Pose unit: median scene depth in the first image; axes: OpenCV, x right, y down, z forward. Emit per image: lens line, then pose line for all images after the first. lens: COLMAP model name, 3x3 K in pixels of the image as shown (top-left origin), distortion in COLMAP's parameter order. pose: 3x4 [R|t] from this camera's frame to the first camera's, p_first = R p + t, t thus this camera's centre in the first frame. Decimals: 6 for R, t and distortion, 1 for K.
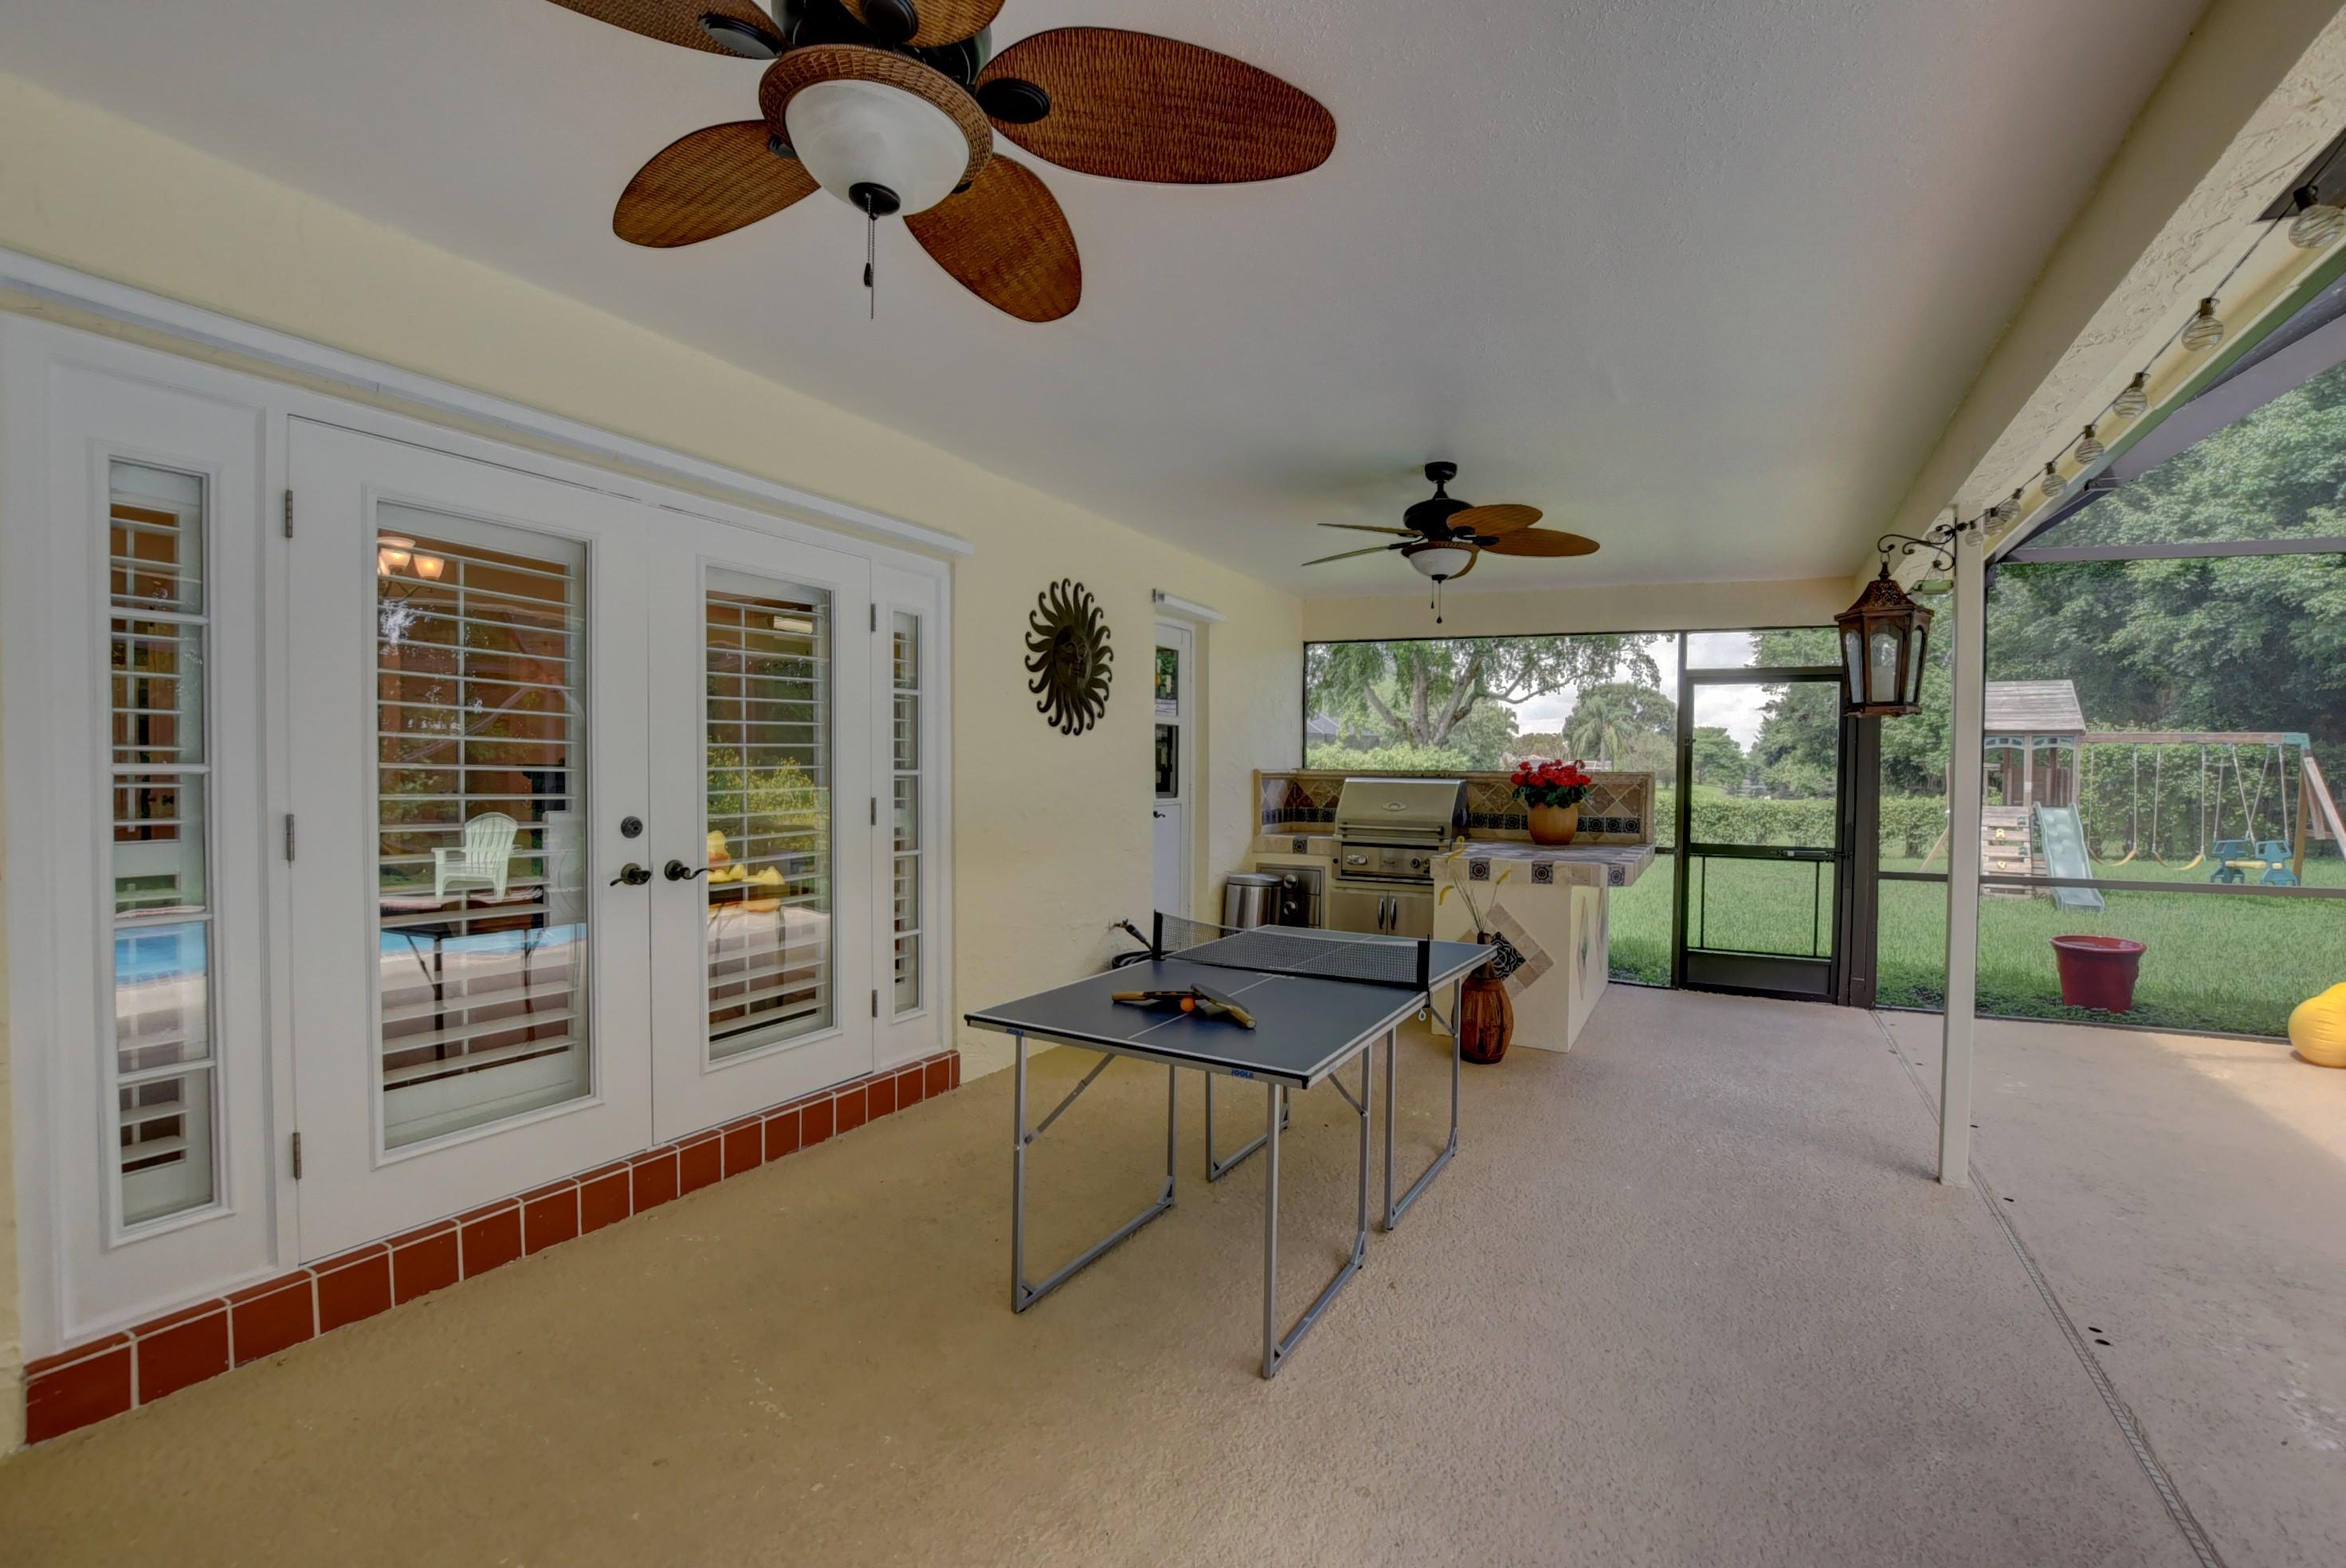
lens RADIAL K [[1052.3, 0, 1180.2], [0, 1052.3, 786.9], [0, 0, 1]] dist [-0.026571, 0.000847]
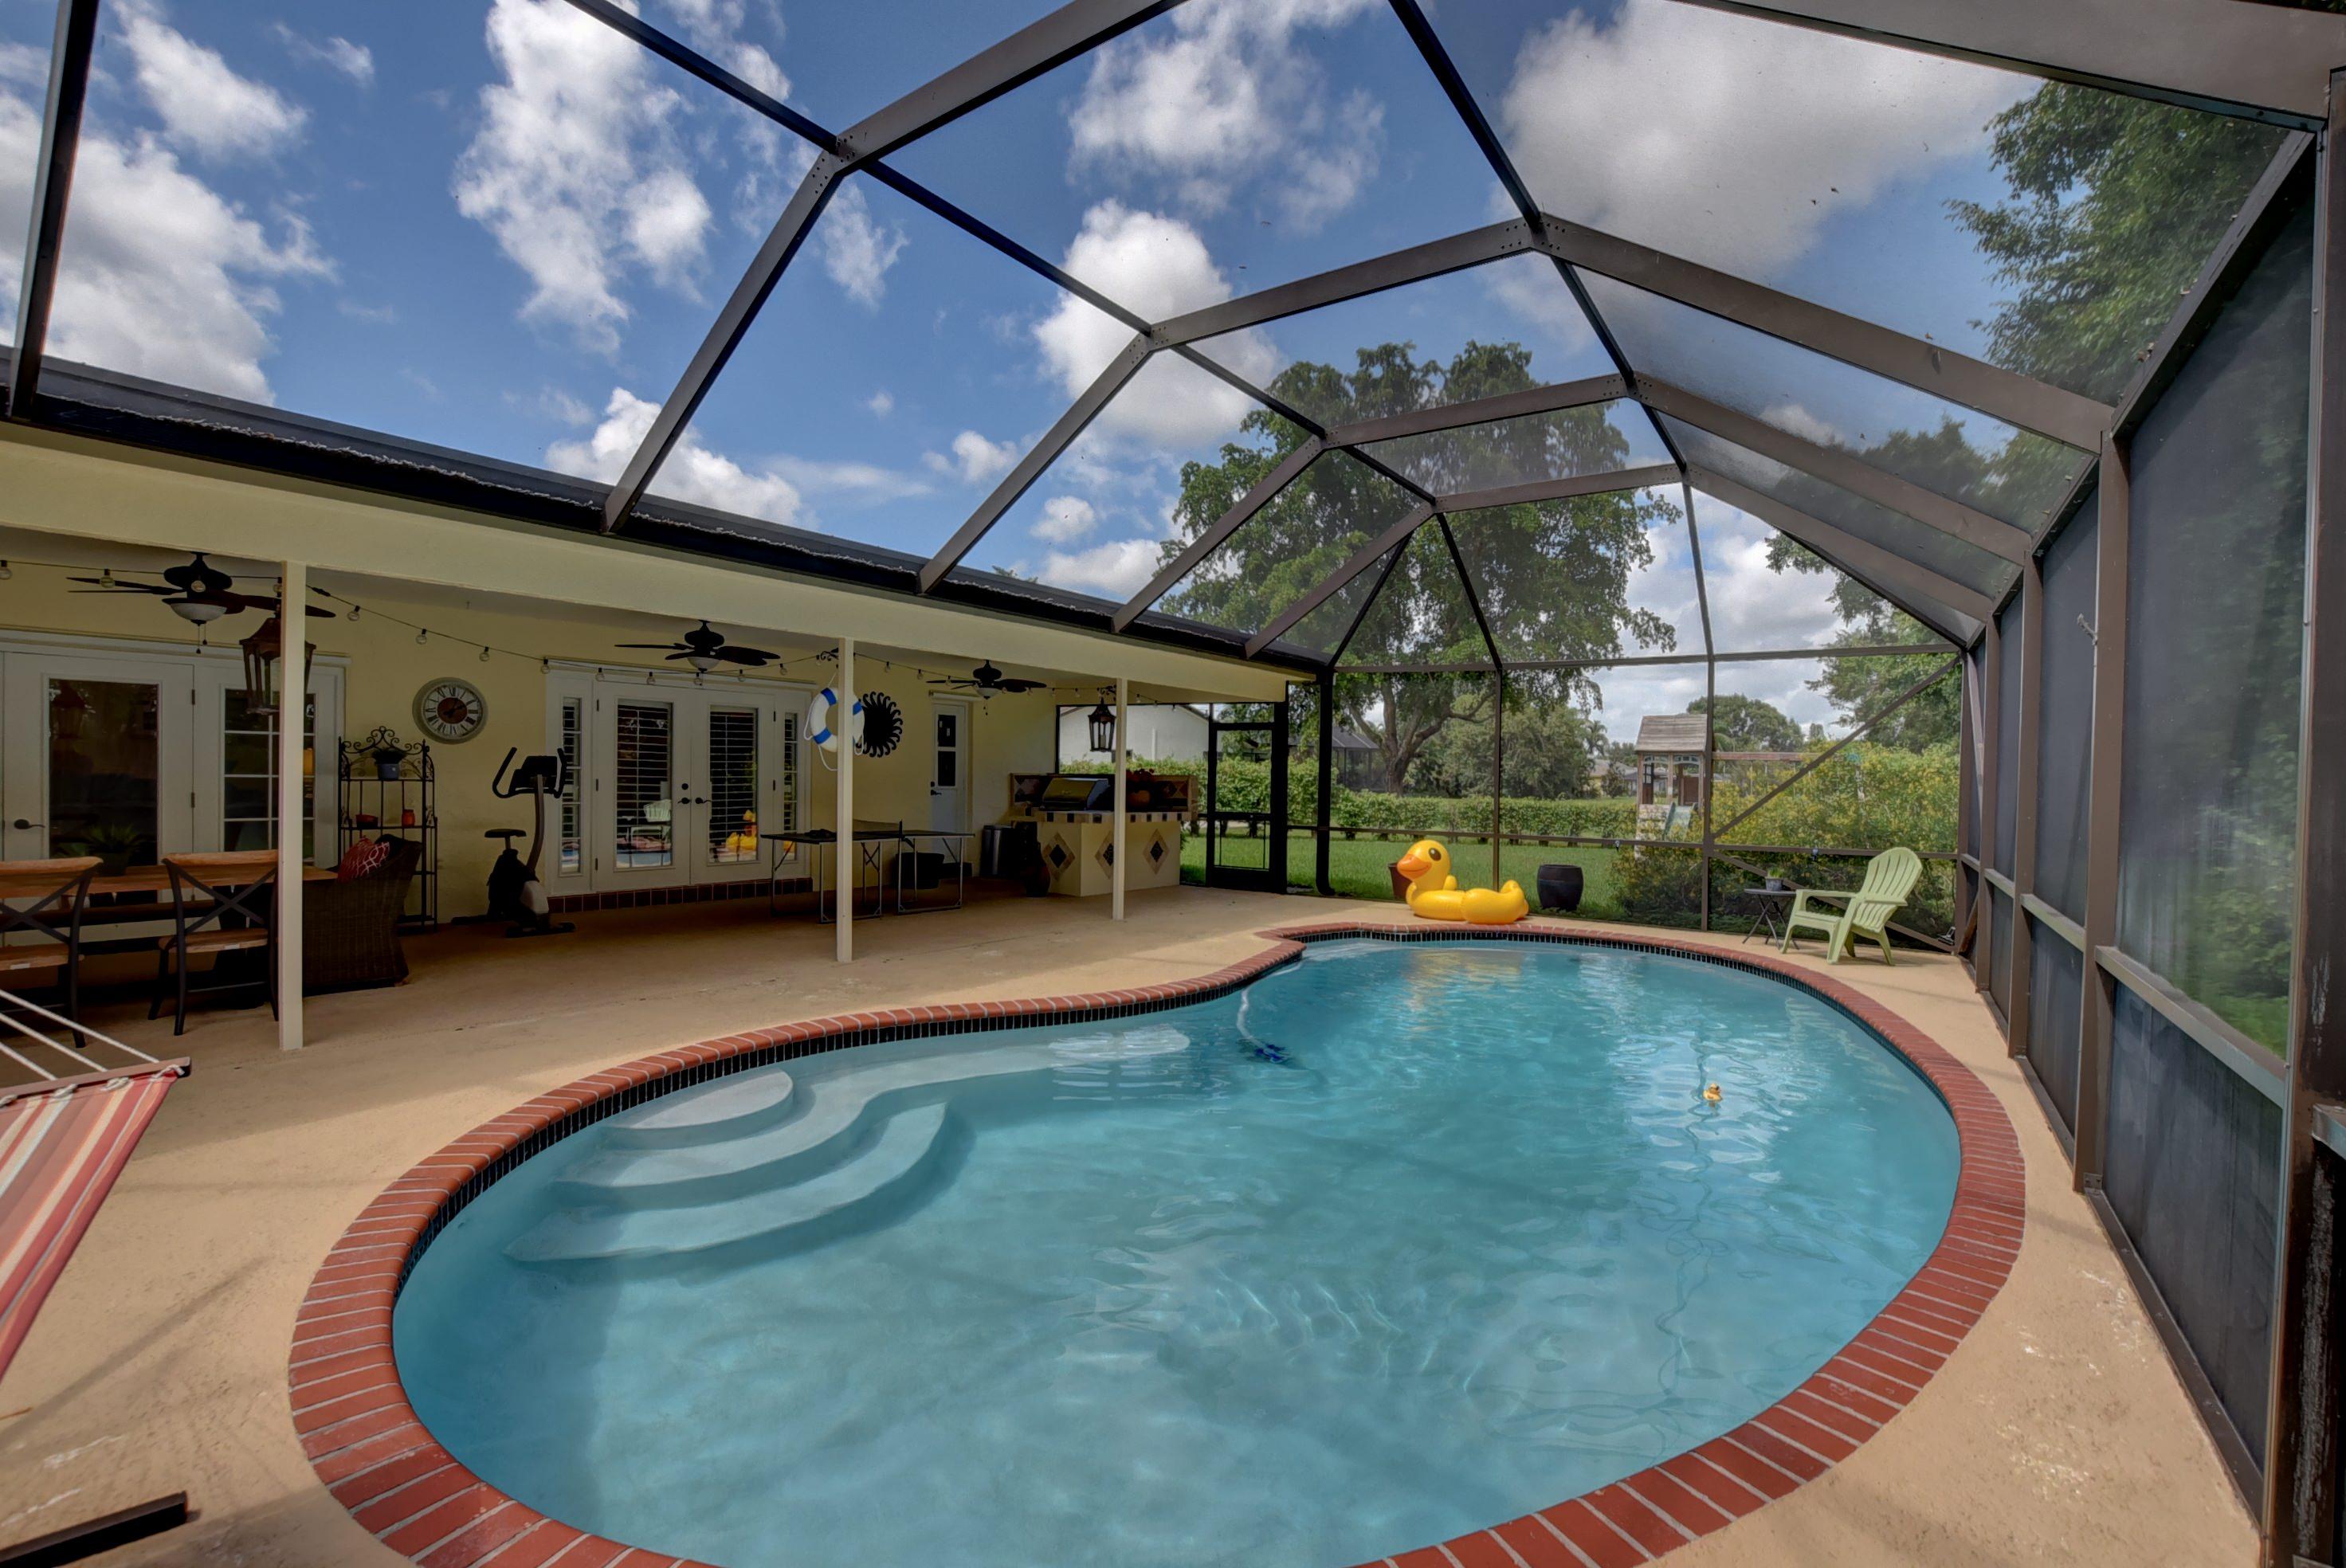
lens RADIAL K [[1052.3, 0, 1180.2], [0, 1052.3, 786.9], [0, 0, 1]] dist [-0.026571, 0.000847]
pose [[0.992515, 0.008551, -0.121825, 0.173298], [-0.009745, 0.999910, -0.009204, 0.006498], [0.121736, 0.010323, 0.992509, -0.253838]]
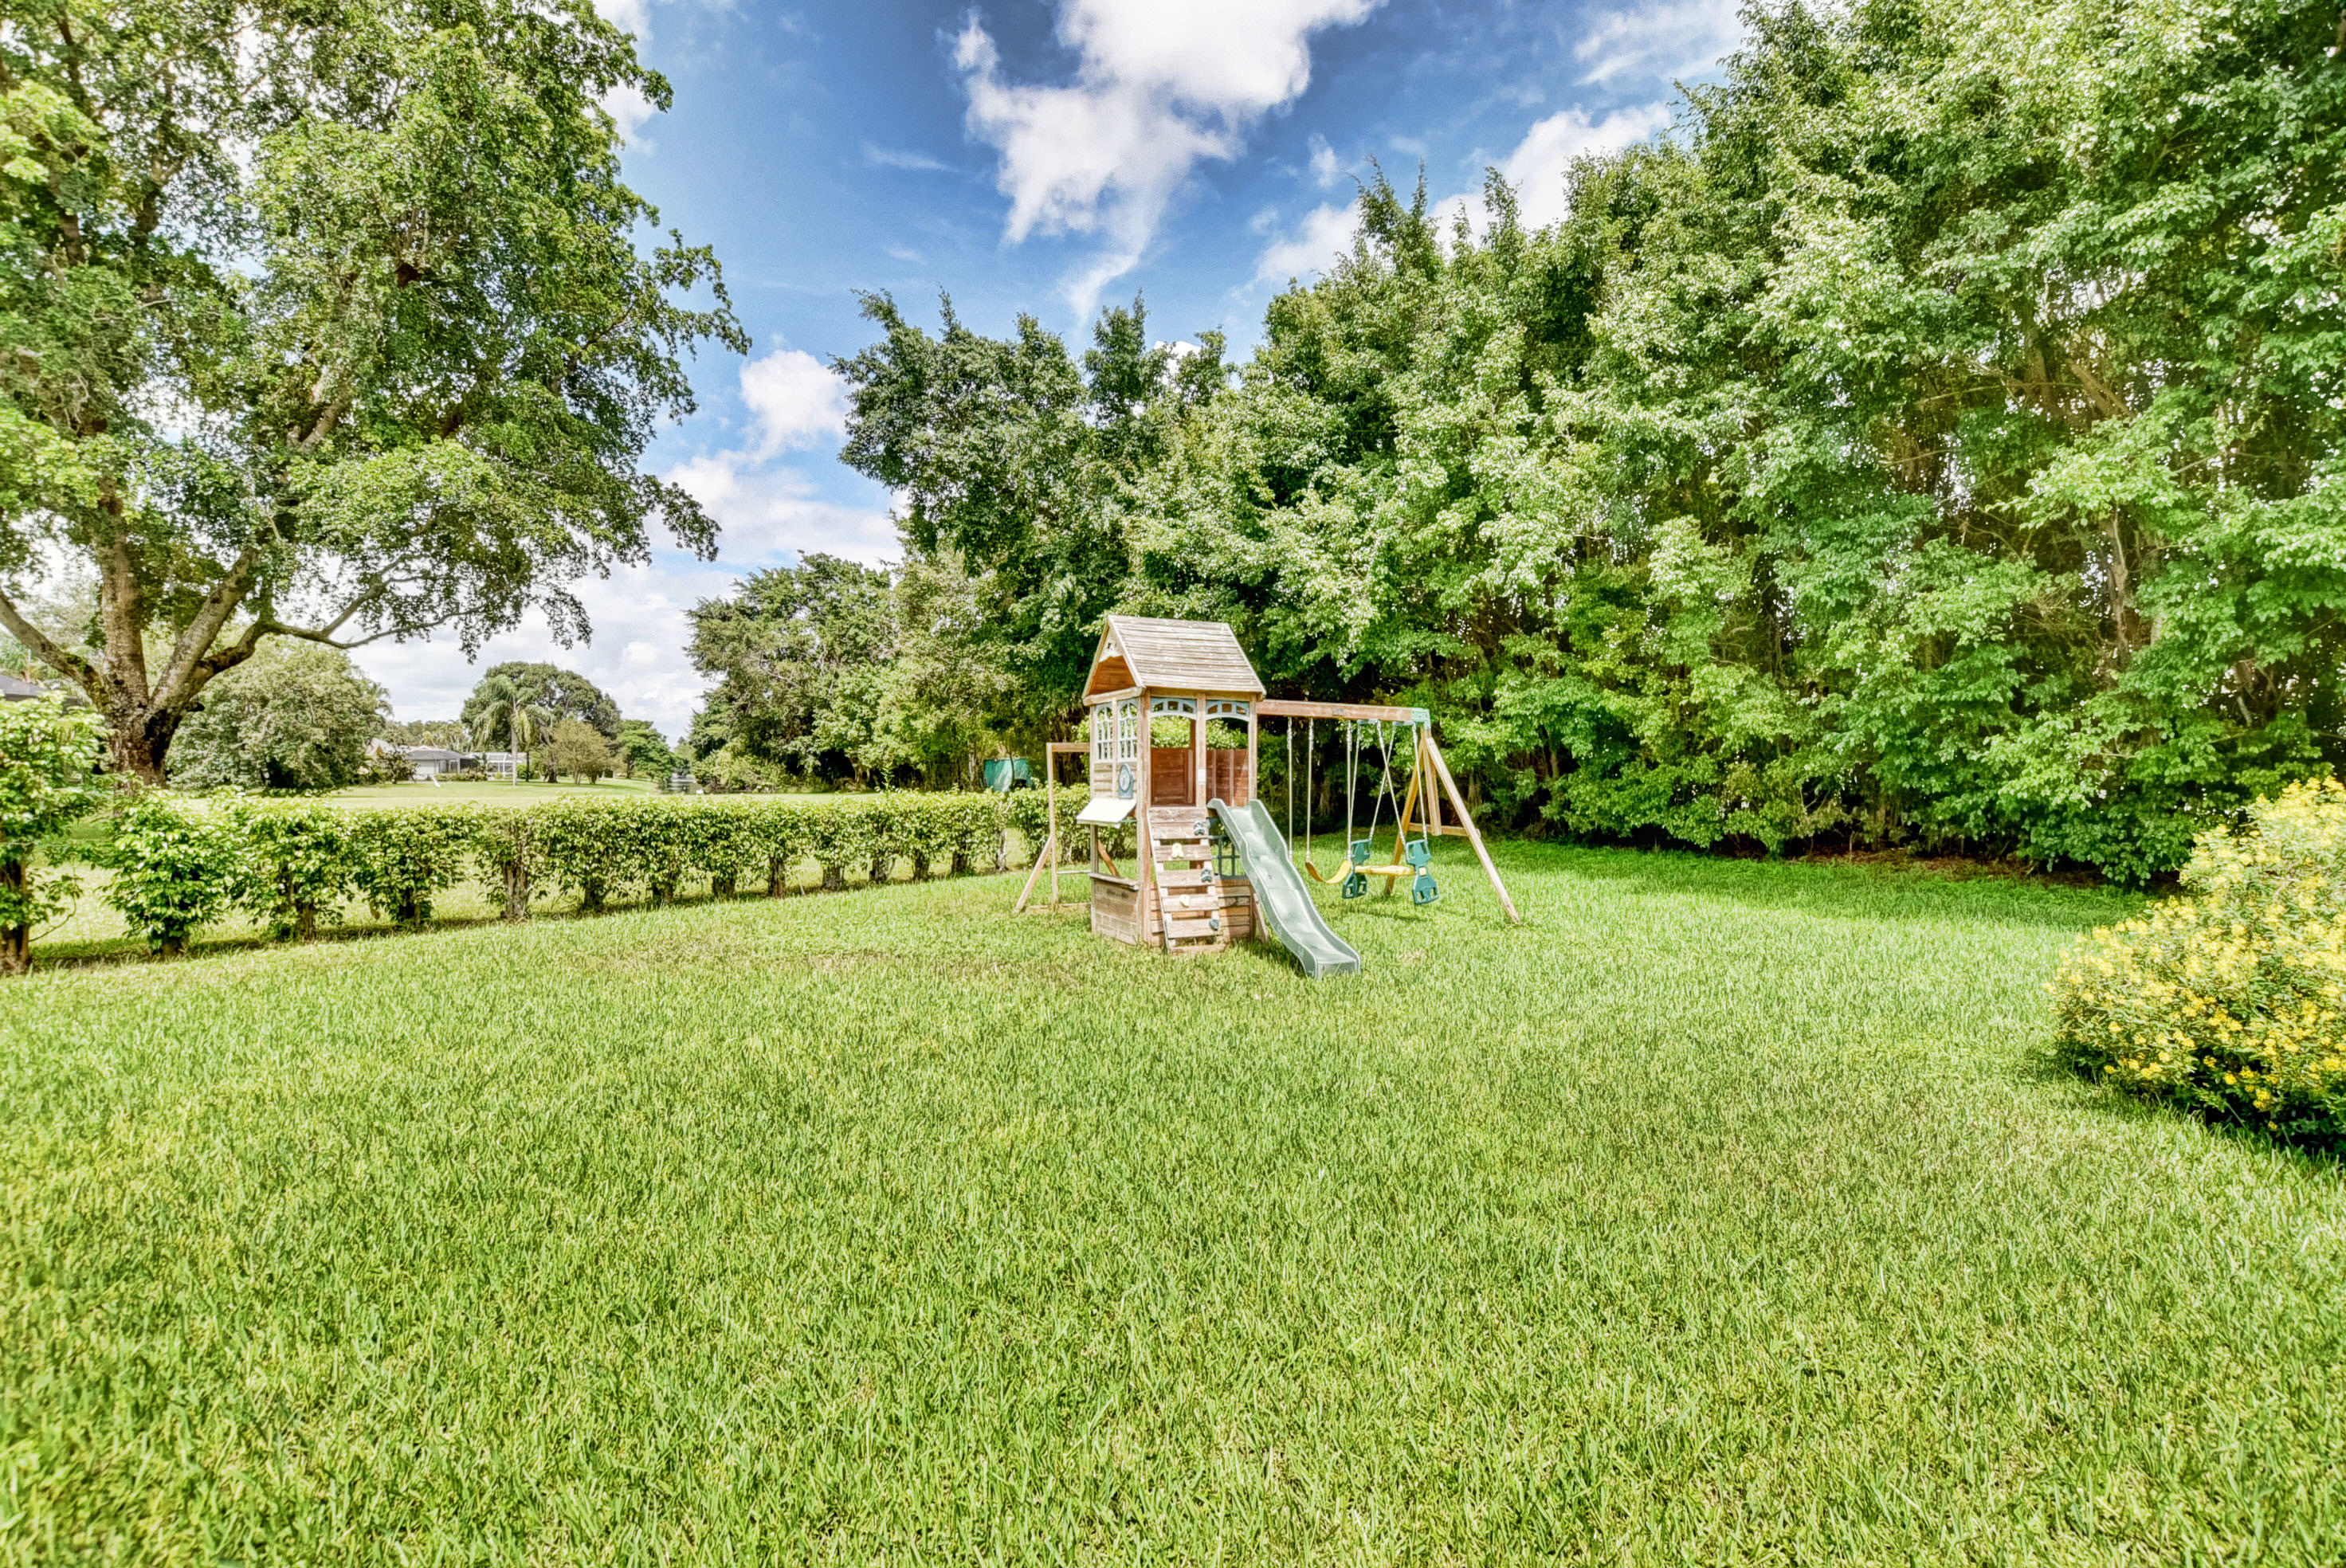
lens RADIAL K [[1052.3, 0, 1180.2], [0, 1052.3, 786.9], [0, 0, 1]] dist [-0.026571, 0.000847]
pose [[0.581621, -0.017941, 0.813262, 0.143544], [0.013463, 0.999832, 0.012428, -0.001024], [-0.813349, 0.003720, 0.581765, 0.333167]]
